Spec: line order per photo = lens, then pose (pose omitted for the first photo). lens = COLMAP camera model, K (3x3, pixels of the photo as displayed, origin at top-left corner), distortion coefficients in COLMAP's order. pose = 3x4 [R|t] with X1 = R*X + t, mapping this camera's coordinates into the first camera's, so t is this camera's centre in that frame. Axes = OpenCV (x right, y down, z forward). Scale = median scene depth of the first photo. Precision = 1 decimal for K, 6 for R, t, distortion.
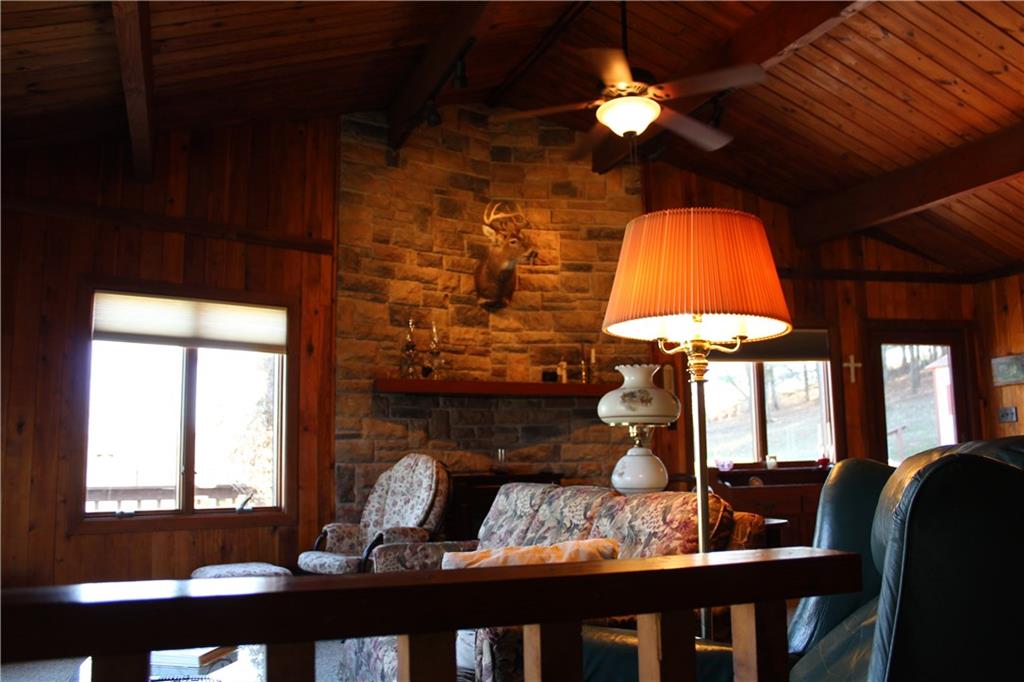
lens RADIAL K [[845.0, 0, 544.5], [0, 845.0, 351.8], [0, 0, 1]] dist [-0.071226, 0.004644]
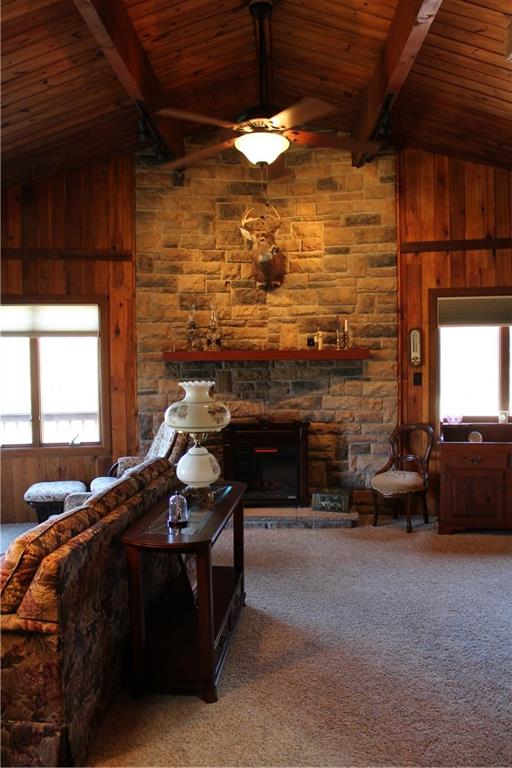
lens RADIAL K [[633.8, 0, 256.0], [0, 633.8, 384.0], [0, 0, 1]] dist [-0.071226, 0.004644]
pose [[0.912210, 0.026213, -0.408884, 0.324874], [0.048530, 0.984014, 0.171353, -0.077273], [0.406839, -0.176153, 0.896355, 0.117574]]
